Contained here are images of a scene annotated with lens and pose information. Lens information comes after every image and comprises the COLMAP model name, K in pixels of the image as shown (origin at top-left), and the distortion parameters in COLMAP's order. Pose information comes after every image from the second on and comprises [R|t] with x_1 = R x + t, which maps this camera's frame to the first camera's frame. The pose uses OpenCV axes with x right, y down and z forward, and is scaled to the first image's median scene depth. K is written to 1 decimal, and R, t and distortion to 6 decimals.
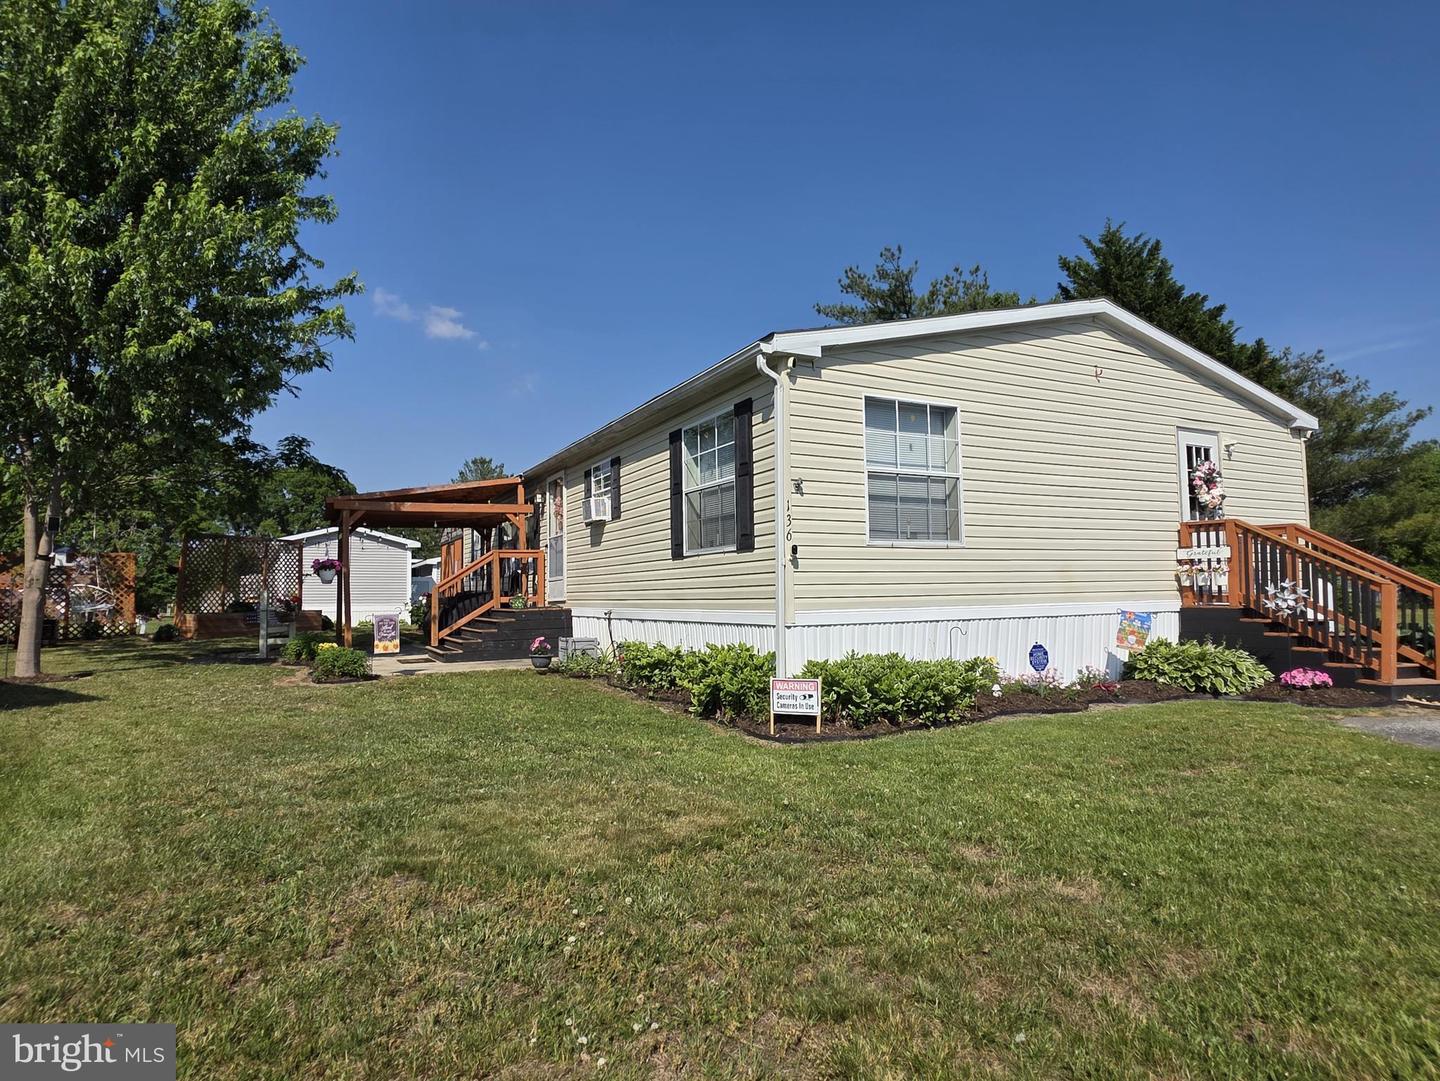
lens RADIAL K [[790.4, 0, 715.1], [0, 790.4, 542.3], [0, 0, 1]] dist [-0.009865, 0.005576]
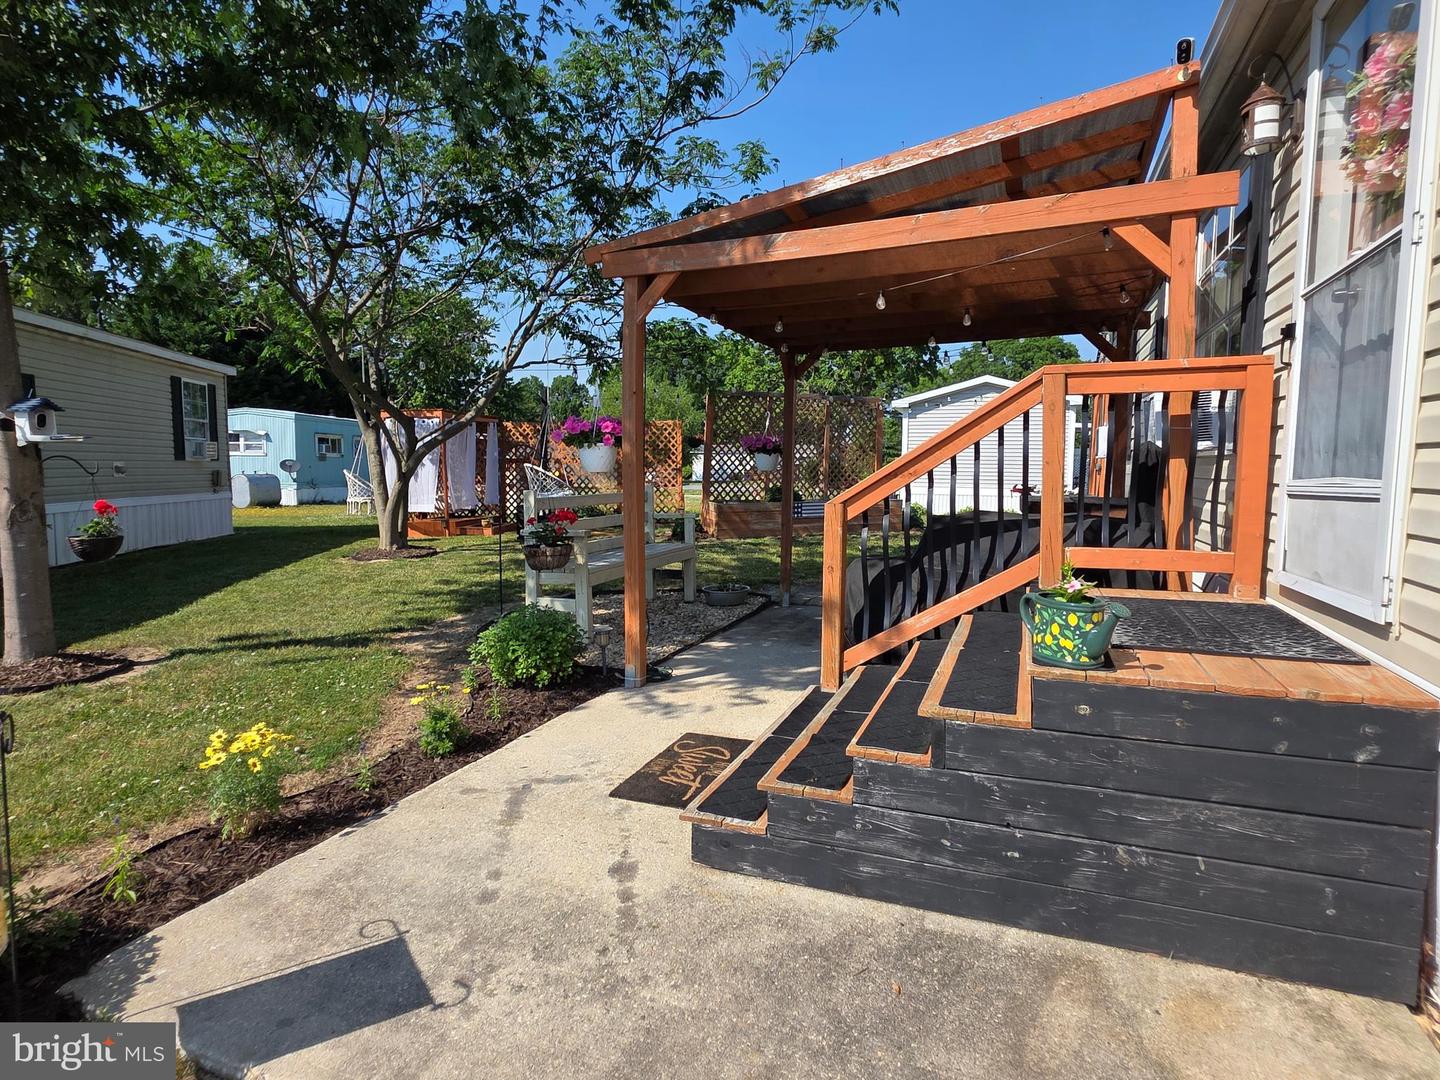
lens RADIAL K [[790.4, 0, 723.9], [0, 790.4, 529.6], [0, 0, 1]] dist [-0.009865, 0.005576]
pose [[0.653328, 0.080675, -0.752765, -0.201604], [0.033160, 0.990303, 0.134912, 0.032803], [0.756349, -0.113103, 0.644317, 1.006503]]
